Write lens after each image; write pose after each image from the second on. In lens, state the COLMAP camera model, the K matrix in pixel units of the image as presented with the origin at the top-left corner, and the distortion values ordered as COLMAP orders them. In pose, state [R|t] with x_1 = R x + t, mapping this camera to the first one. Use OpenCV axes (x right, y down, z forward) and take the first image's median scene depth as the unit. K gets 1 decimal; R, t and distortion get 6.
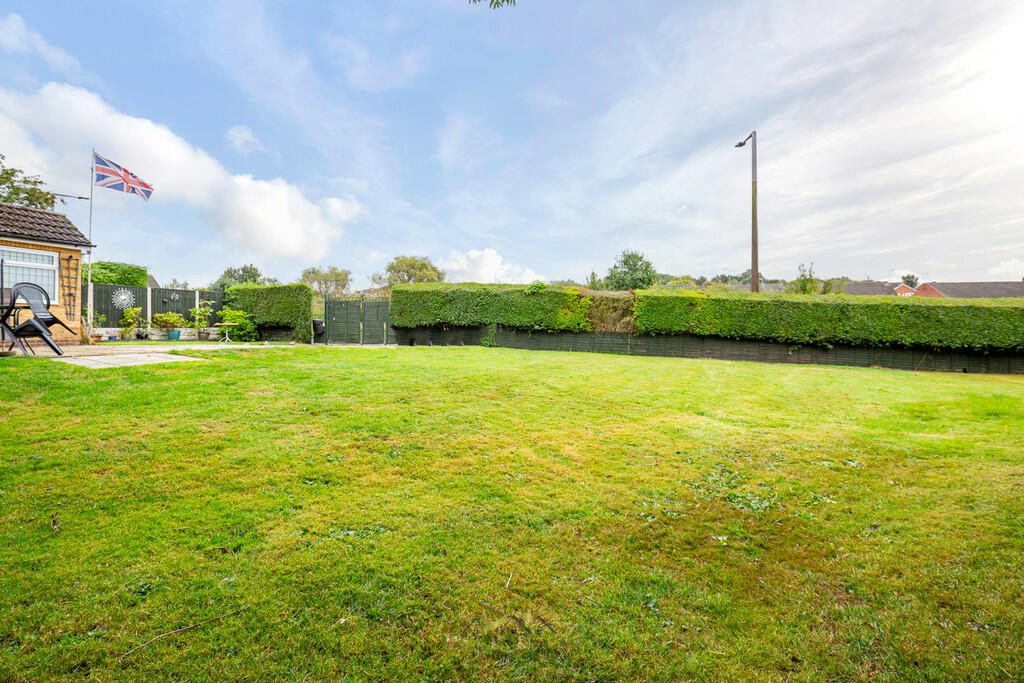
lens RADIAL K [[443.7, 0, 512.0], [0, 443.7, 341.5], [0, 0, 1]] dist [-0.001768, -0.000147]
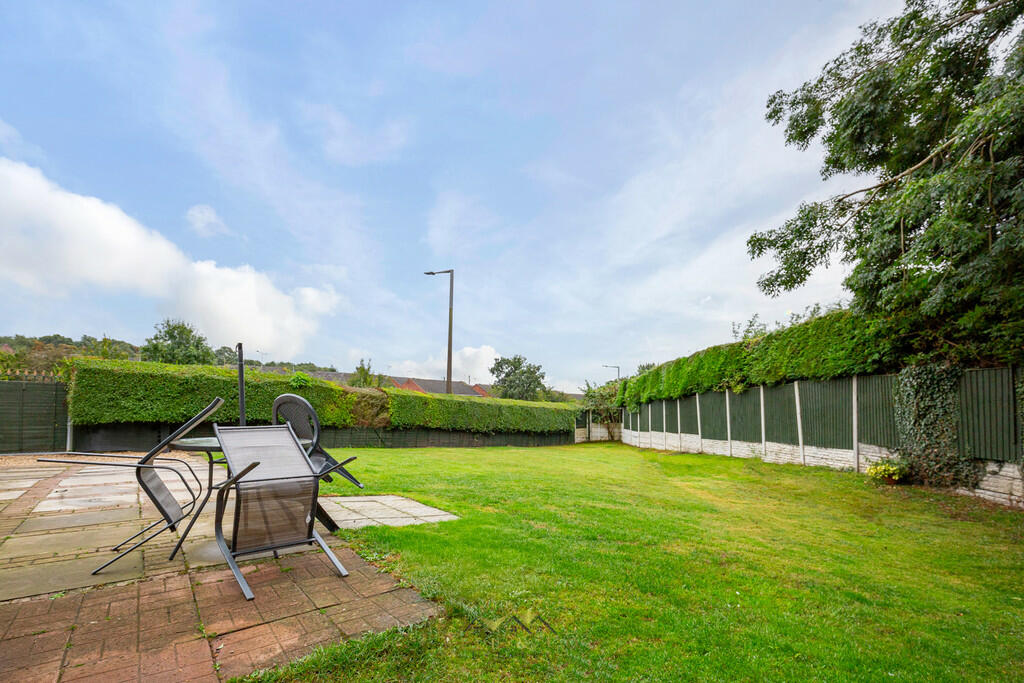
lens RADIAL K [[477.2, 0, 512.7], [0, 477.2, 365.6], [0, 0, 1]] dist [-0.001971, -0.000301]
pose [[0.509160, 0.087589, 0.856204, -0.592650], [0.023204, 0.993050, -0.115387, -0.028536], [-0.860359, 0.078618, 0.503589, 0.127594]]
